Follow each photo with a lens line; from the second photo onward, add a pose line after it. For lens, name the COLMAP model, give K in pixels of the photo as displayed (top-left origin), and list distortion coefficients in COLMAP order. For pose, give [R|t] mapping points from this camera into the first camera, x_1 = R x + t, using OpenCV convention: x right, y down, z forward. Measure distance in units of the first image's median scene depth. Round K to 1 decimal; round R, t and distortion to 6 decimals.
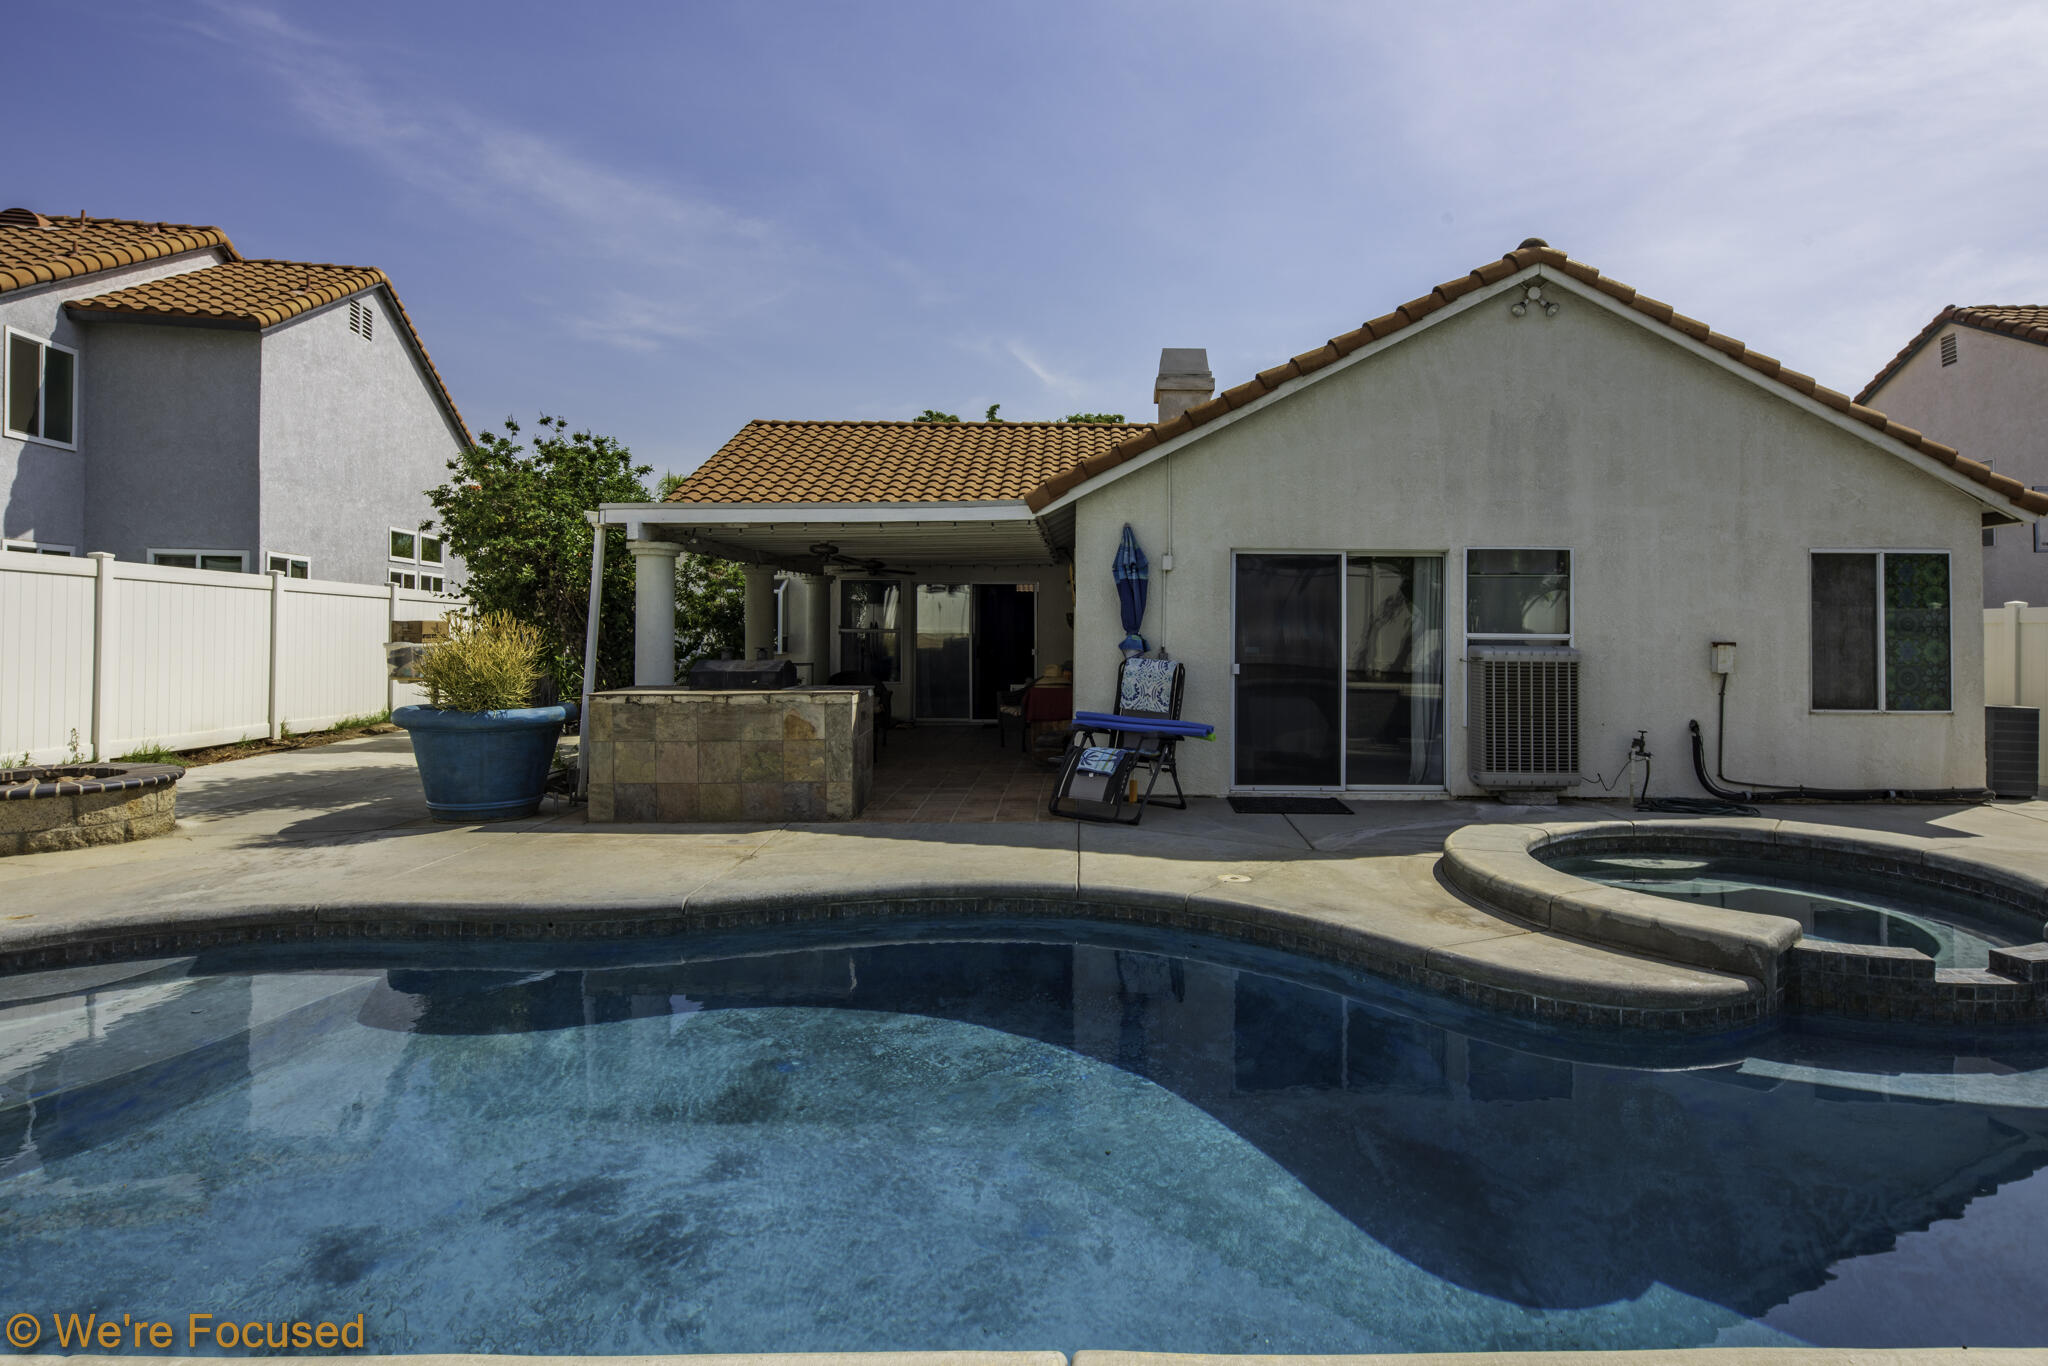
lens RADIAL K [[1055.8, 0, 1025.8], [0, 1055.8, 603.0], [0, 0, 1]] dist [0.001398, 0.000149]
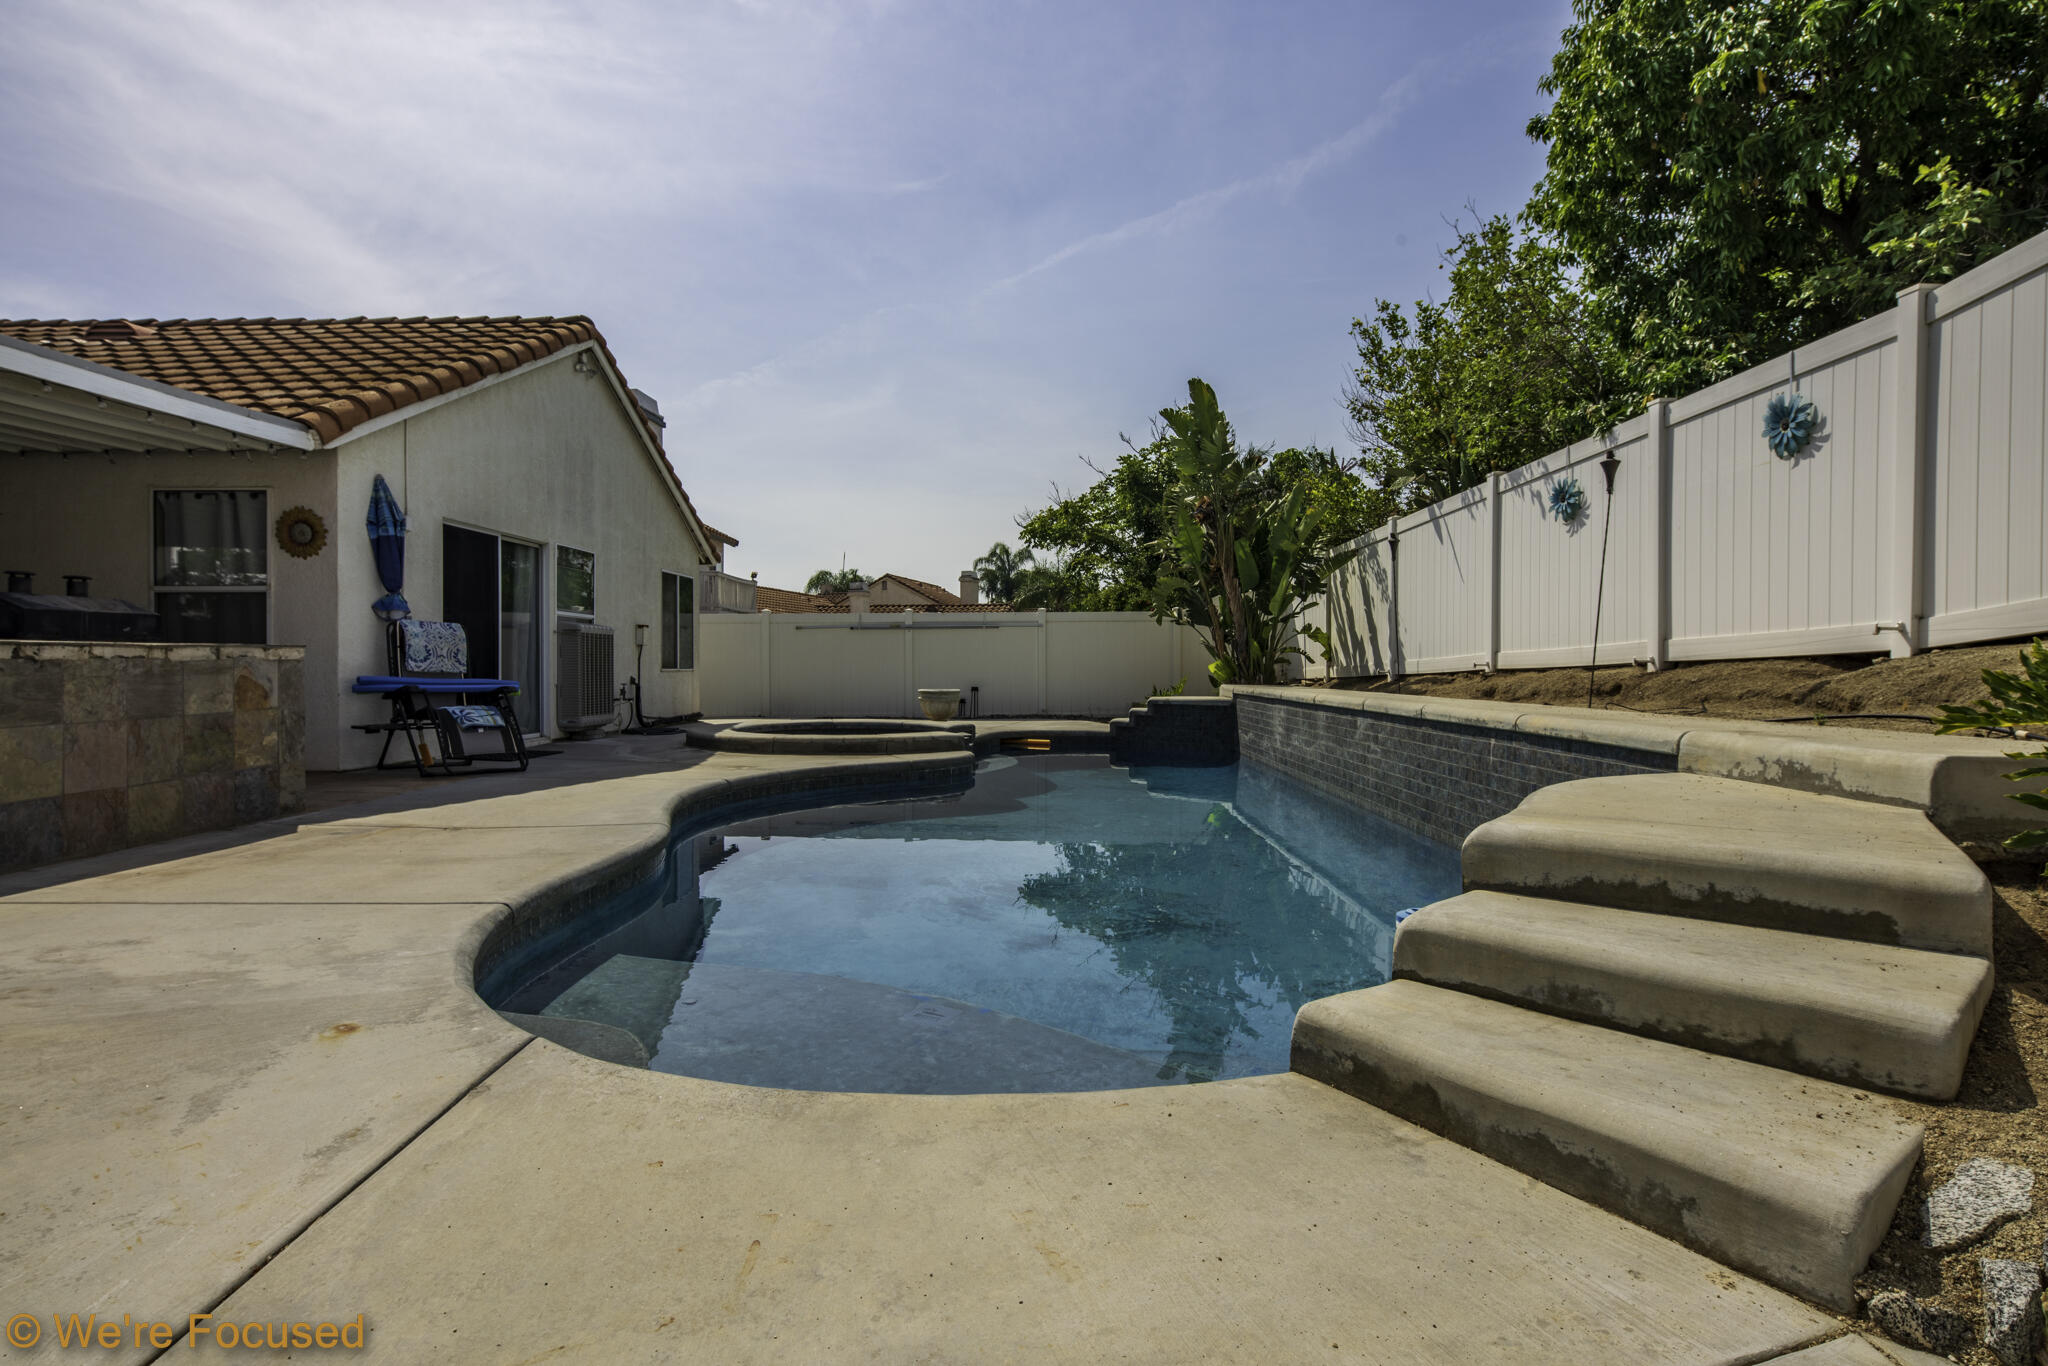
lens RADIAL K [[1010.4, 0, 1014.6], [0, 1010.4, 654.8], [0, 0, 1]] dist [0.003740, -0.000645]
pose [[0.044609, 0.004679, 0.998994, -0.823886], [-0.028442, 0.999590, -0.003412, 0.074448], [-0.998600, -0.028261, 0.044724, 0.421215]]
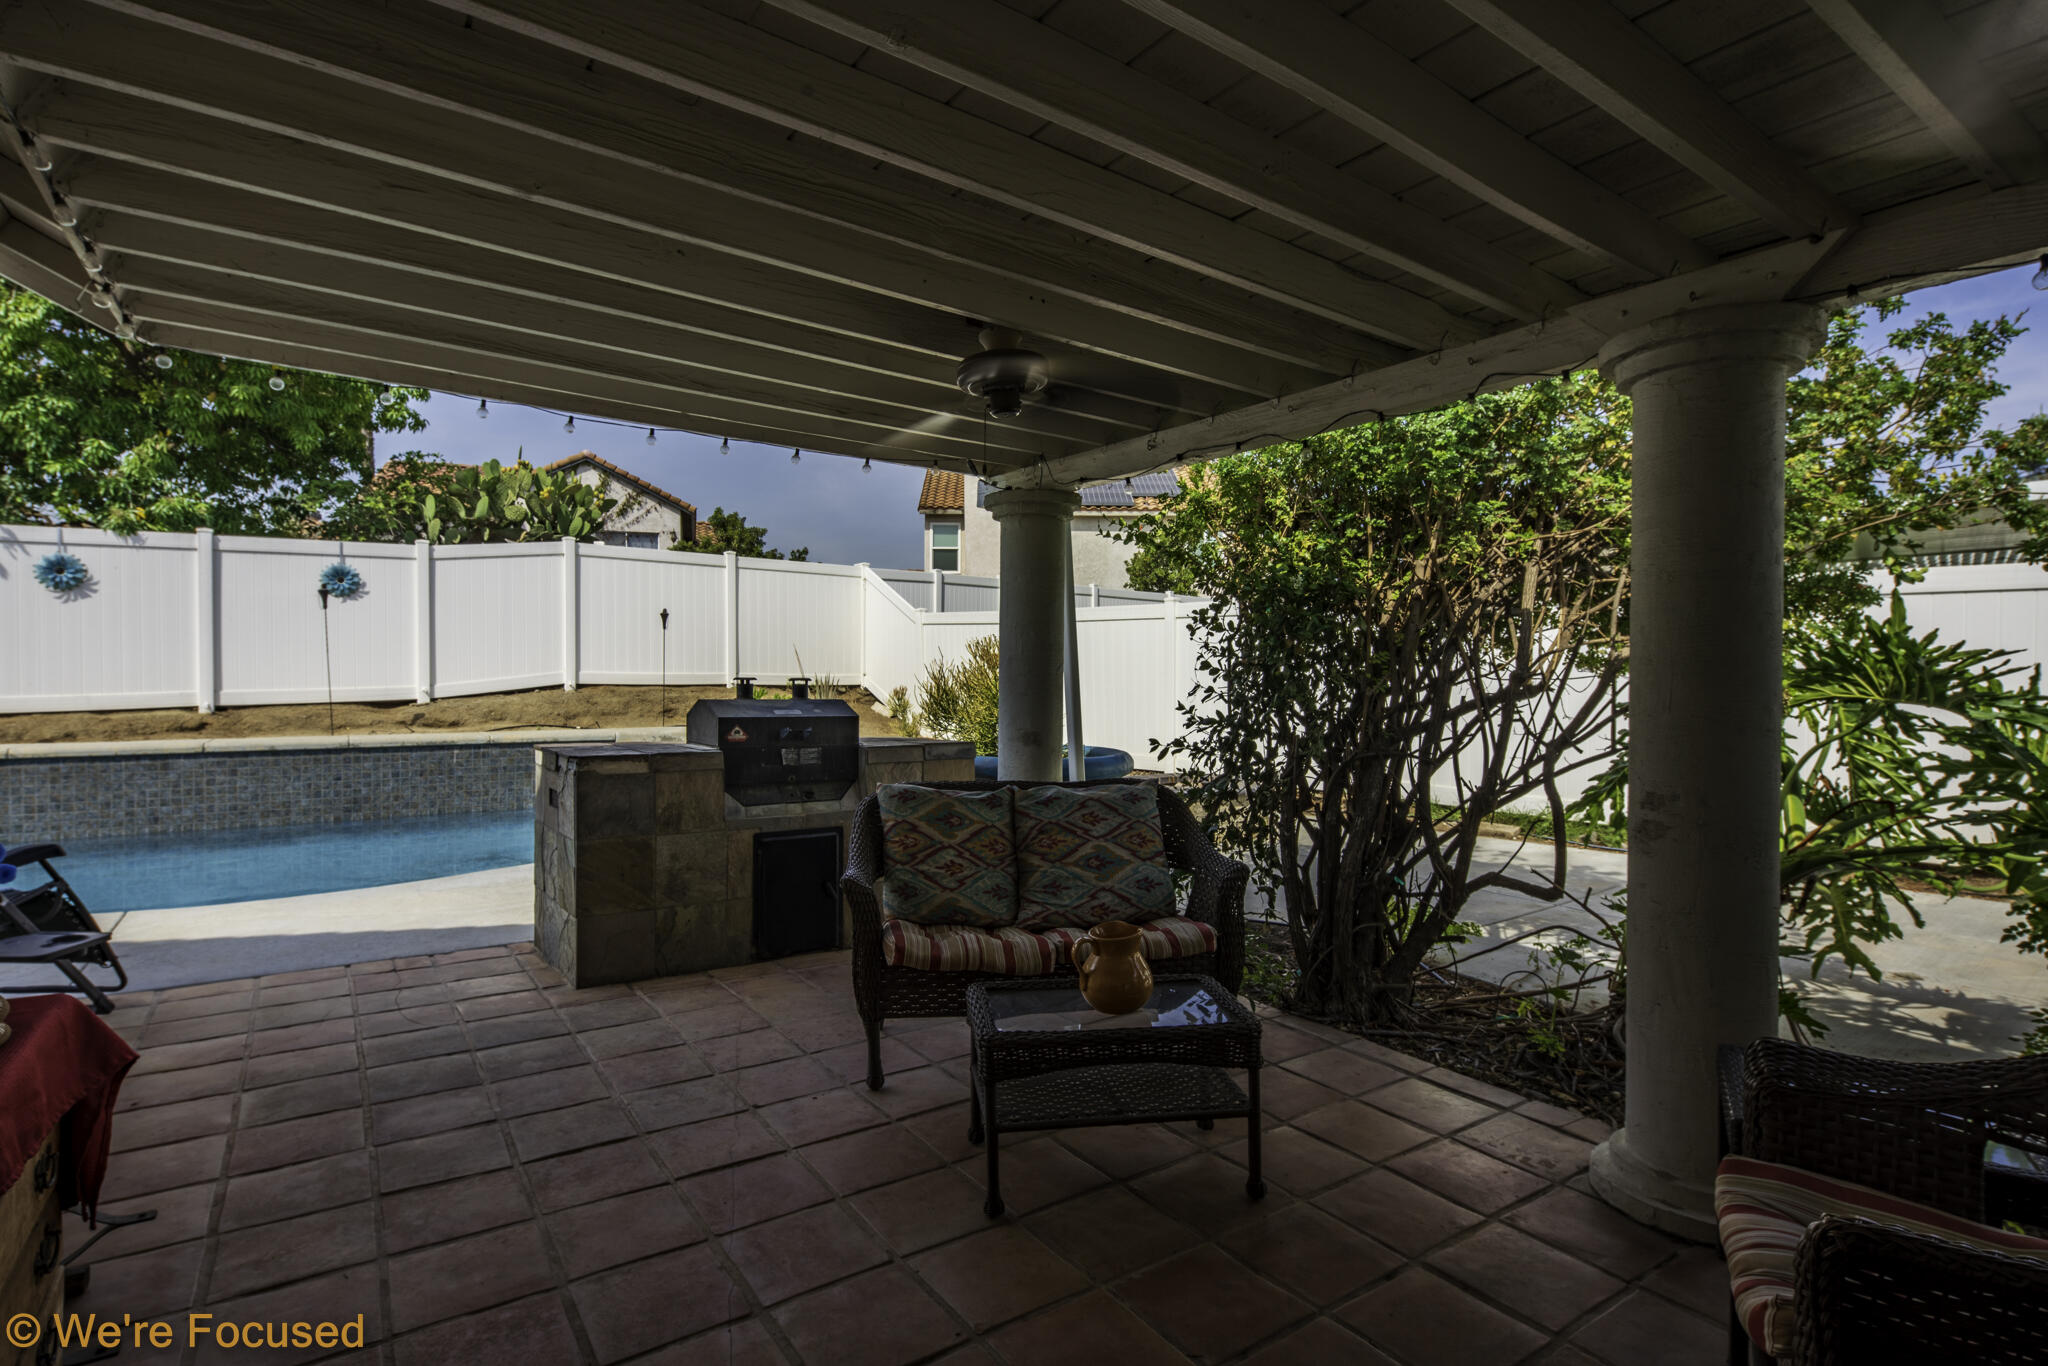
lens RADIAL K [[985.3, 0, 978.0], [0, 985.3, 690.5], [0, 0, 1]] dist [0.001634, 0.000135]
pose [[-0.838369, -0.002538, -0.545097, -0.059180], [0.002259, 0.999964, -0.008129, 0.054215], [0.545098, -0.008047, -0.838333, 1.517353]]
